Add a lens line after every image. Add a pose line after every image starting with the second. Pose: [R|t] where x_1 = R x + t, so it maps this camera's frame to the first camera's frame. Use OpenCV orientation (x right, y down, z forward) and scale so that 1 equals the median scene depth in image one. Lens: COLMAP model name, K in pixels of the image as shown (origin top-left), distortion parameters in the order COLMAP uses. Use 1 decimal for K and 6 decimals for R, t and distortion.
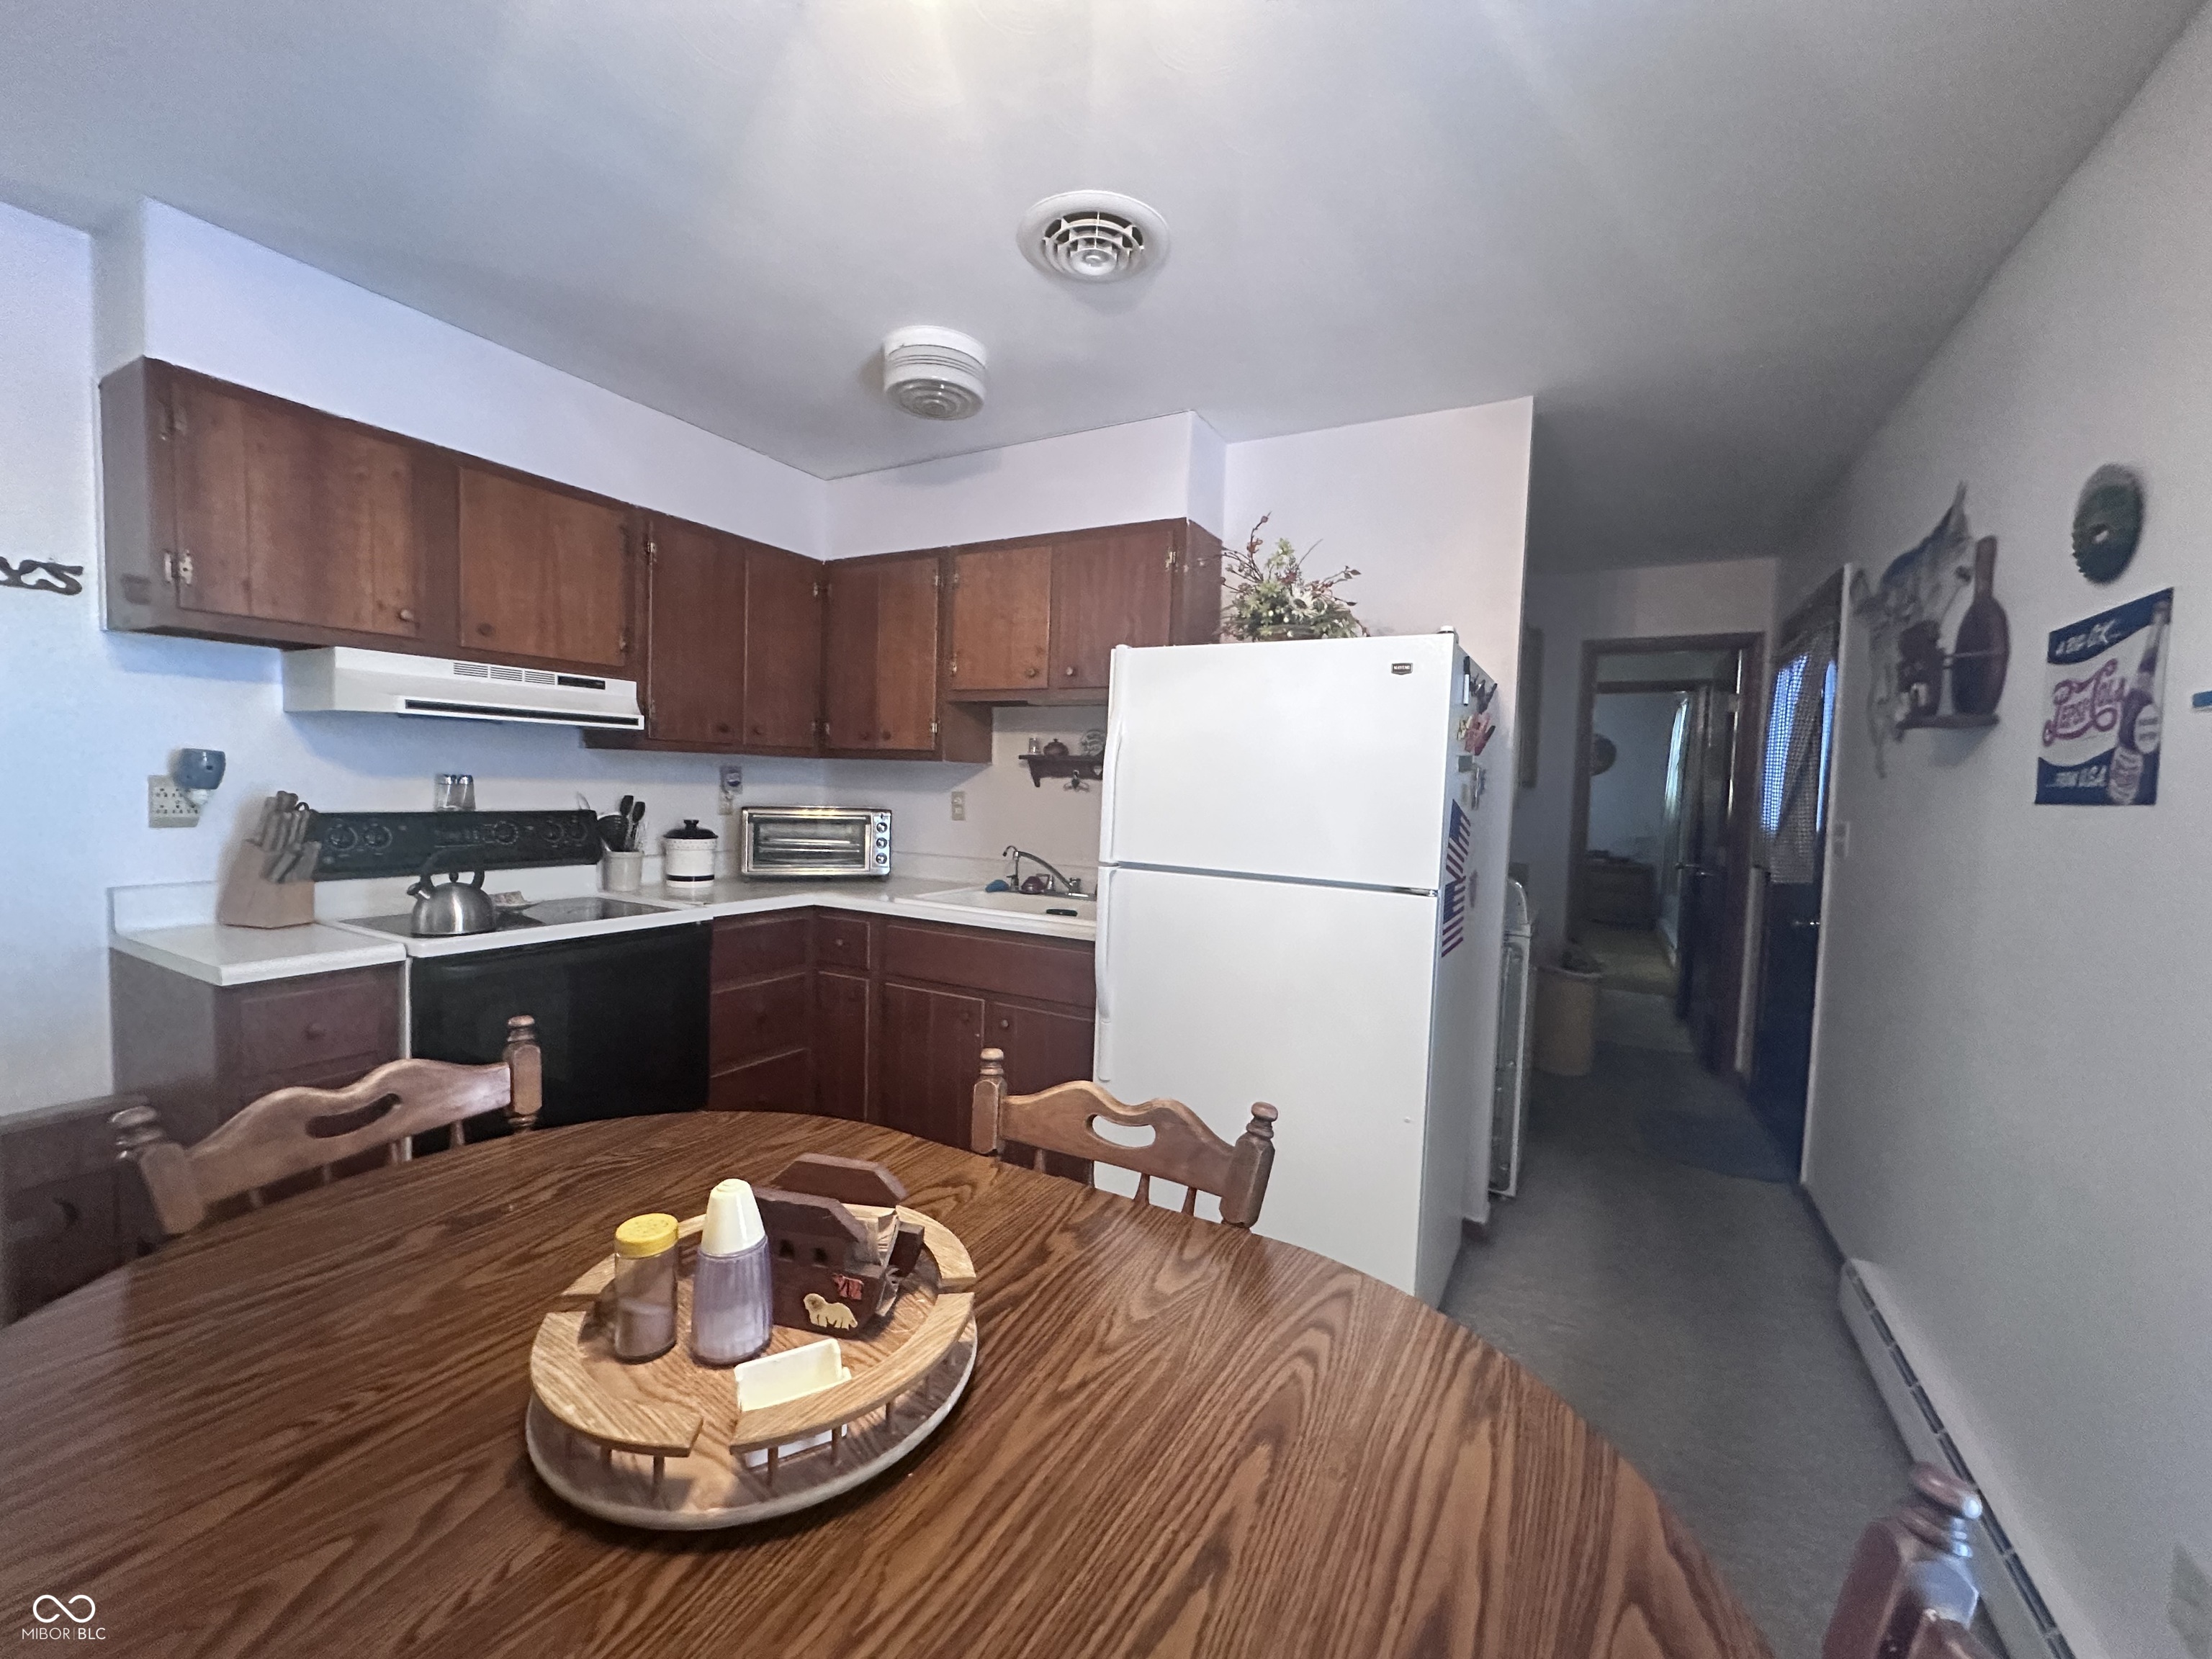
lens RADIAL K [[889.3, 0, 1106.4], [0, 889.3, 826.5], [0, 0, 1]] dist [-0.001905, 0.000060]
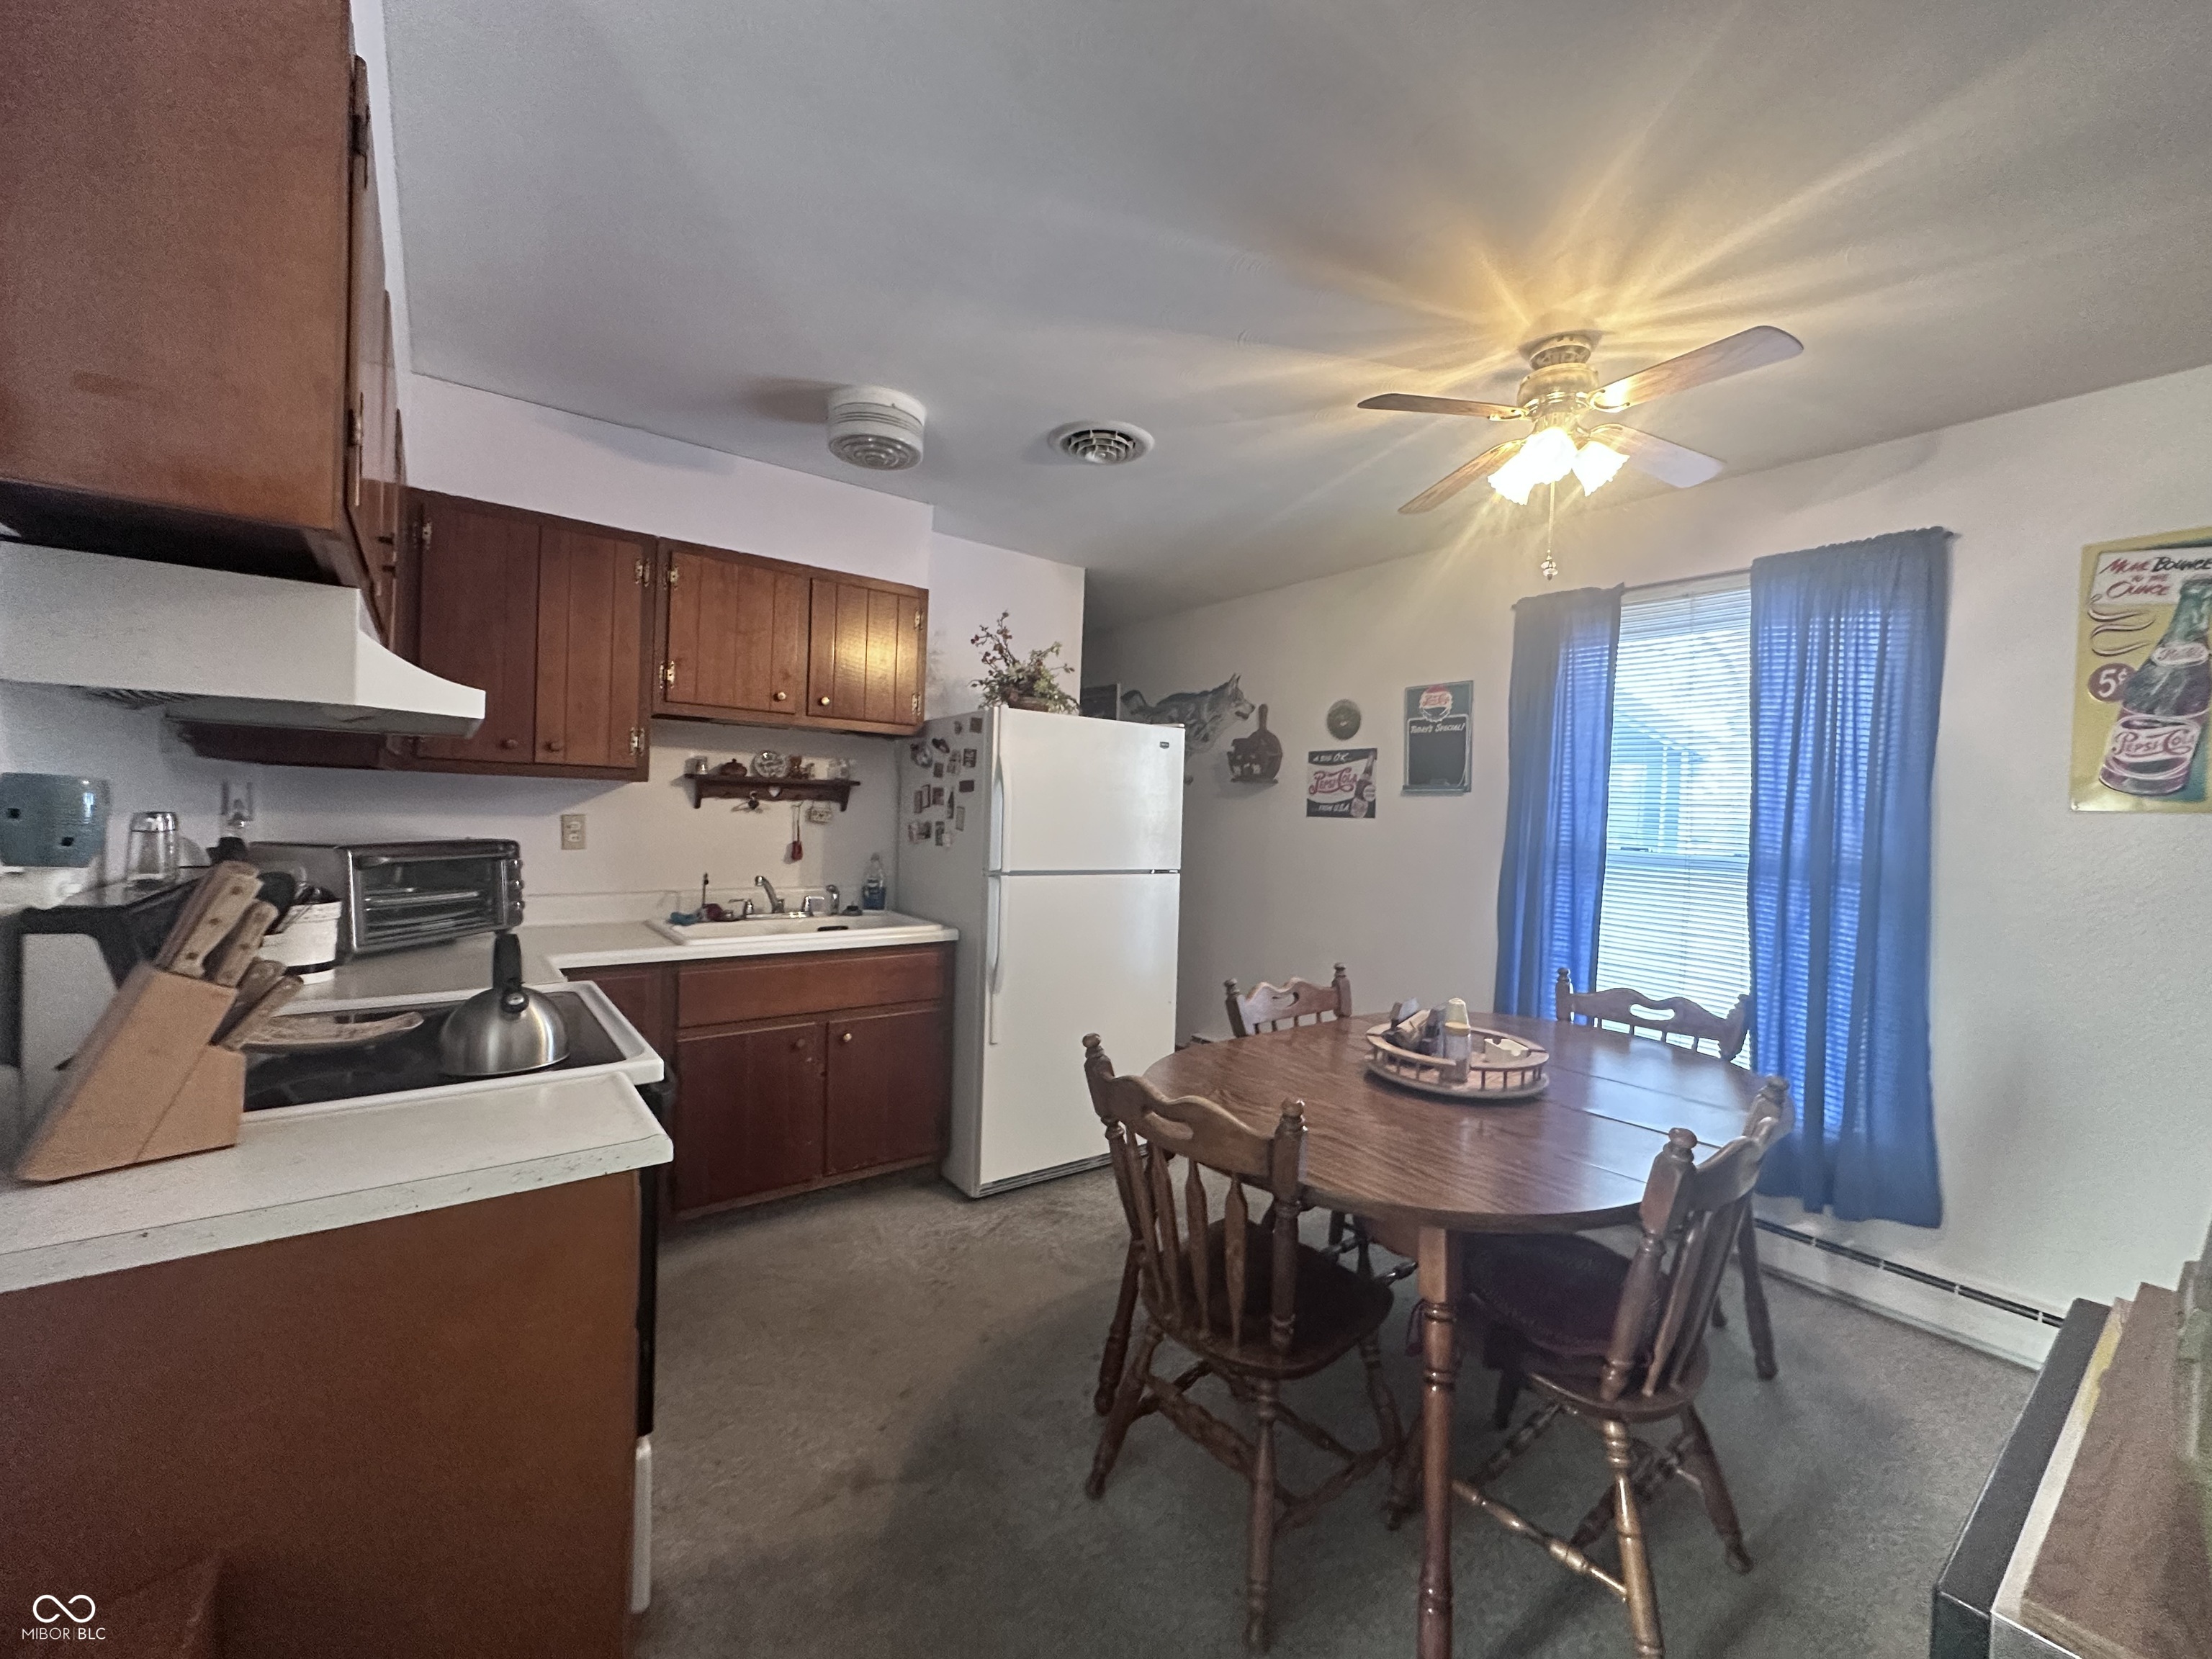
lens RADIAL K [[889.3, 0, 1105.5], [0, 889.3, 832.9], [0, 0, 1]] dist [-0.001905, 0.000060]
pose [[0.400139, -0.040444, 0.915562, -0.806971], [0.027888, 0.999100, 0.031946, -0.038771], [-0.916030, 0.012751, 0.400907, 0.246626]]
